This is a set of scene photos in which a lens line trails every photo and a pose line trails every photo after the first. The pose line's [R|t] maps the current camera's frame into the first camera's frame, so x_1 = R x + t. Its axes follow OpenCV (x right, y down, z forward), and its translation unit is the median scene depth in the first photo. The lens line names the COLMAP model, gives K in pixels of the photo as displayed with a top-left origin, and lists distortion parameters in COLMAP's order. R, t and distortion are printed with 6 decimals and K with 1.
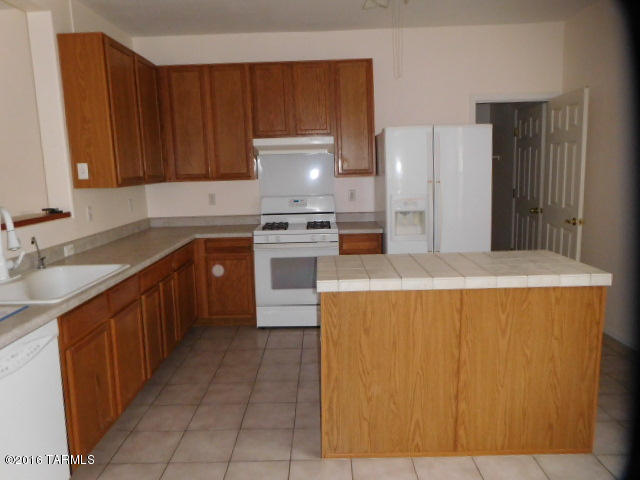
lens RADIAL K [[478.5, 0, 316.5], [0, 478.5, 238.2], [0, 0, 1]] dist [-0.008202, 0.001034]
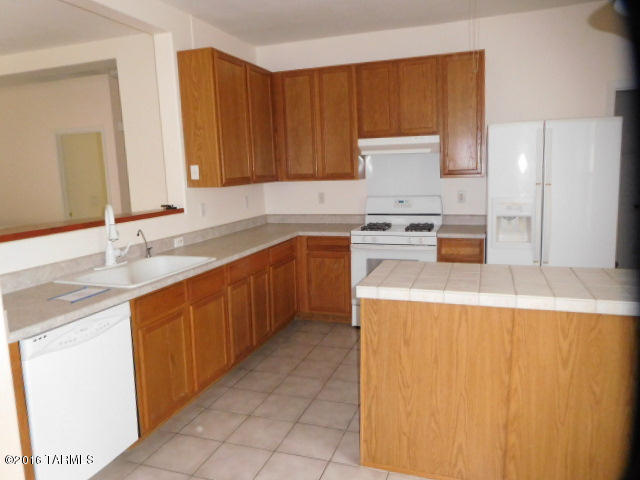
lens RADIAL K [[478.5, 0, 316.0], [0, 478.5, 240.1], [0, 0, 1]] dist [-0.008202, 0.001034]
pose [[0.946126, 0.046373, -0.320461, 0.155843], [-0.042655, 0.998916, 0.018614, -0.014356], [0.320977, -0.003942, 0.947079, 0.024130]]
